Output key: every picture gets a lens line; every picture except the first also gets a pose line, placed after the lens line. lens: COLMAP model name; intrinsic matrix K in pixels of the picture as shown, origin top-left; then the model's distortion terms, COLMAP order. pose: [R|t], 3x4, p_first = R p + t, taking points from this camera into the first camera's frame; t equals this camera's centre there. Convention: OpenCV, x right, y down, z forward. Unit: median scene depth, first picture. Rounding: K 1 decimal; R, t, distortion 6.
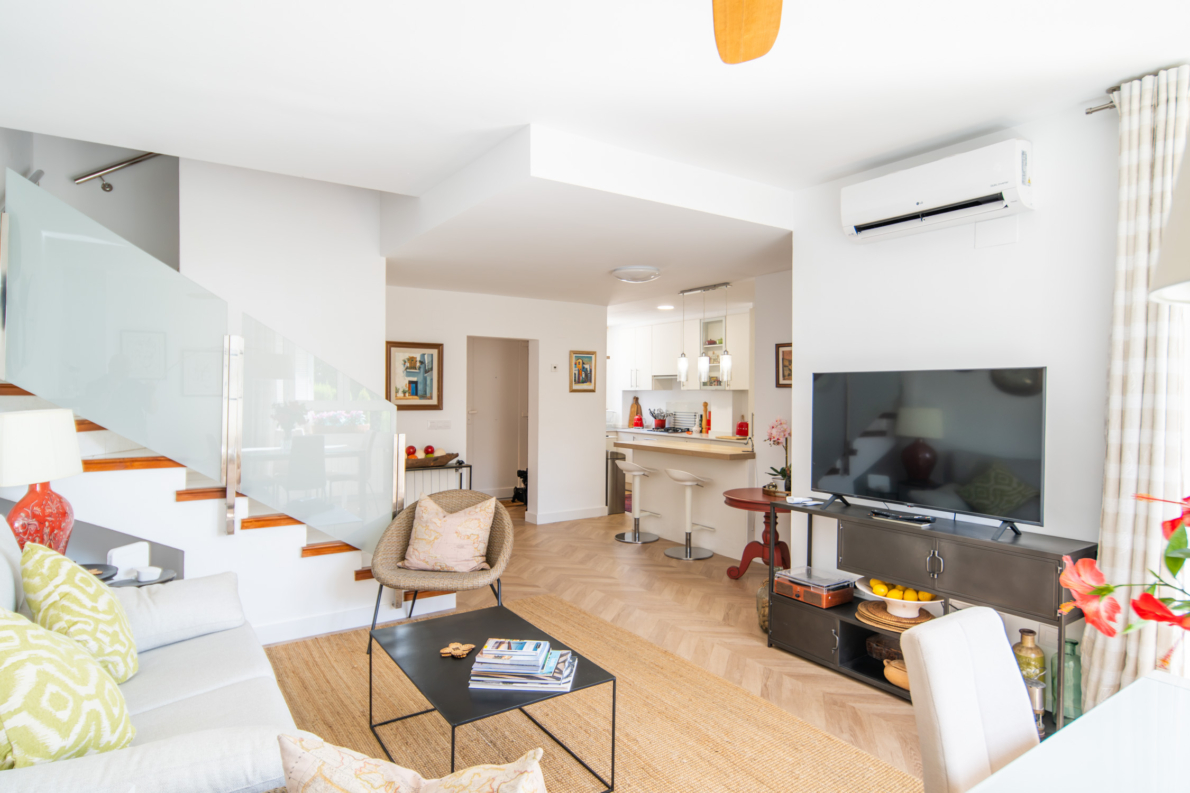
lens RADIAL K [[654.3, 0, 601.4], [0, 654.3, 398.4], [0, 0, 1]] dist [0.008060, 0.000423]
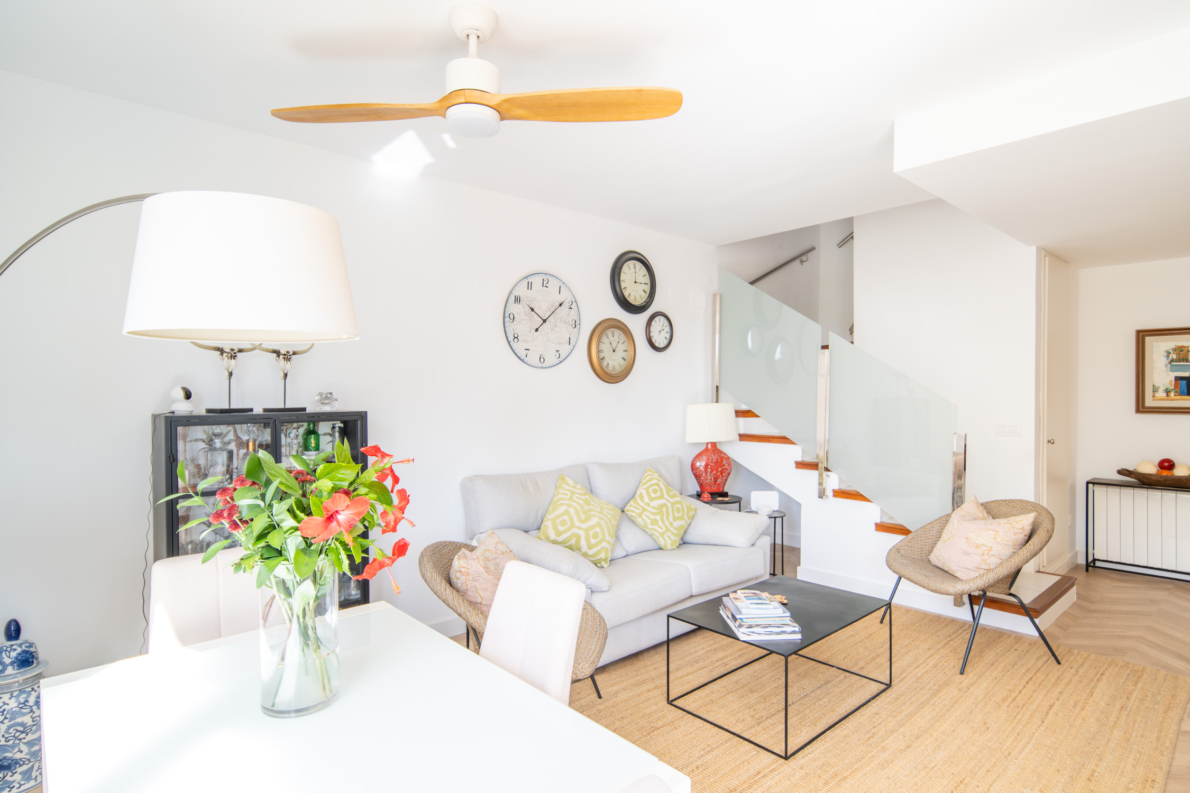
lens RADIAL K [[654.3, 0, 605.4], [0, 654.3, 396.7], [0, 0, 1]] dist [0.008060, 0.000423]
pose [[0.141470, 0.002550, -0.989939, 0.686840], [-0.003711, 0.999991, 0.002046, -0.003218], [0.989936, 0.003384, 0.141479, 0.355463]]
